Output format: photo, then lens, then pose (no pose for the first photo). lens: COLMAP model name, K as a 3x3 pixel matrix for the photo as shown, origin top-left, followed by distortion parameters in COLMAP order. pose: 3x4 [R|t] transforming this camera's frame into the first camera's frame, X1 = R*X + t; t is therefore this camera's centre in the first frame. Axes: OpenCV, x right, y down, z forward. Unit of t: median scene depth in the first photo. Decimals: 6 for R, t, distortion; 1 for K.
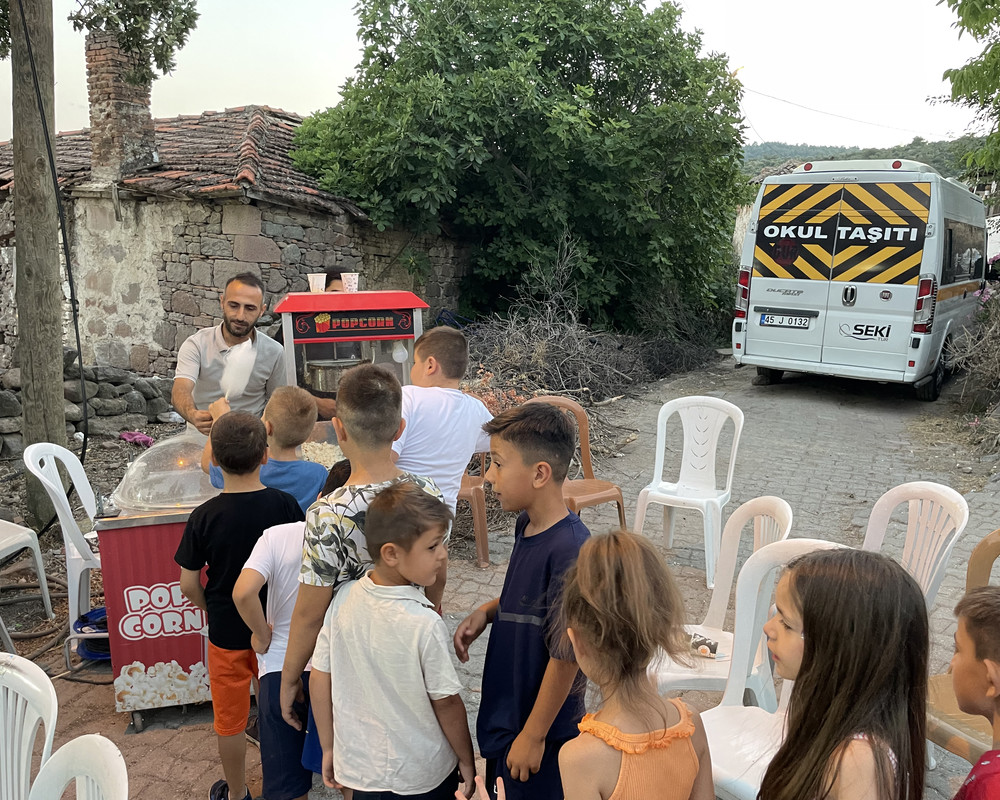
lens RADIAL K [[831.1, 0, 500.0], [0, 831.1, 400.0], [0, 0, 1]] dist [0.080408, -0.110085]
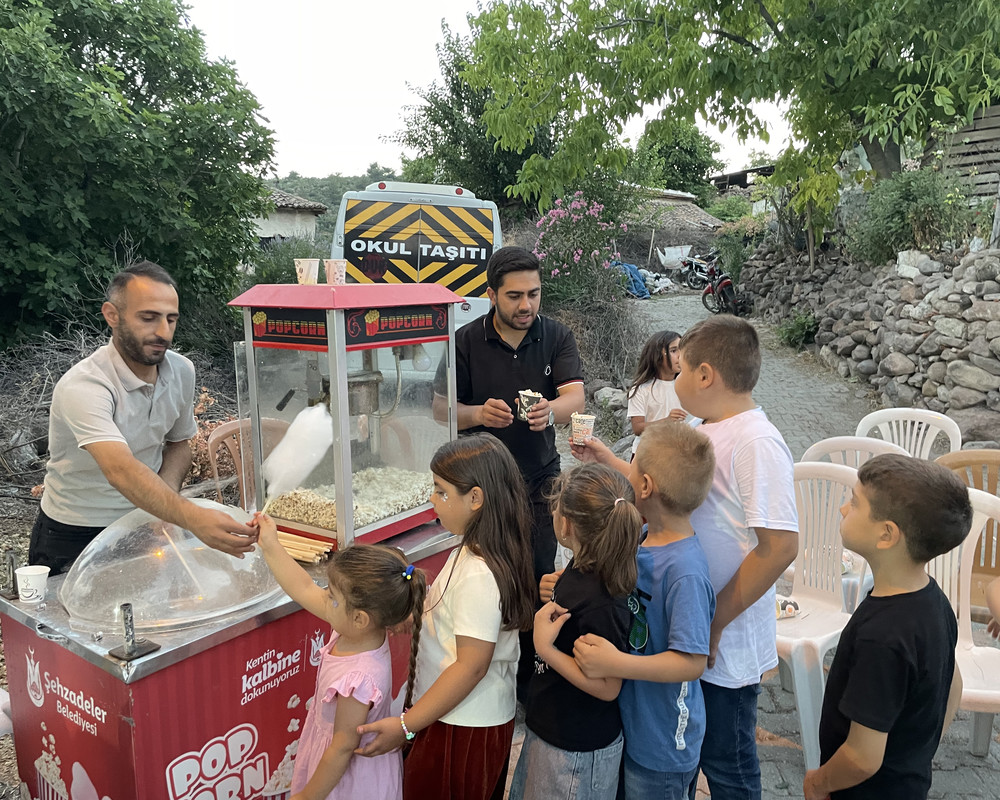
lens RADIAL K [[831.1, 0, 500.0], [0, 831.1, 400.0], [0, 0, 1]] dist [0.080408, -0.110085]
pose [[0.752423, -0.079838, 0.653824, -0.233895], [0.097566, 0.995186, 0.009241, -0.007110], [-0.651414, 0.056838, 0.756591, 0.135325]]
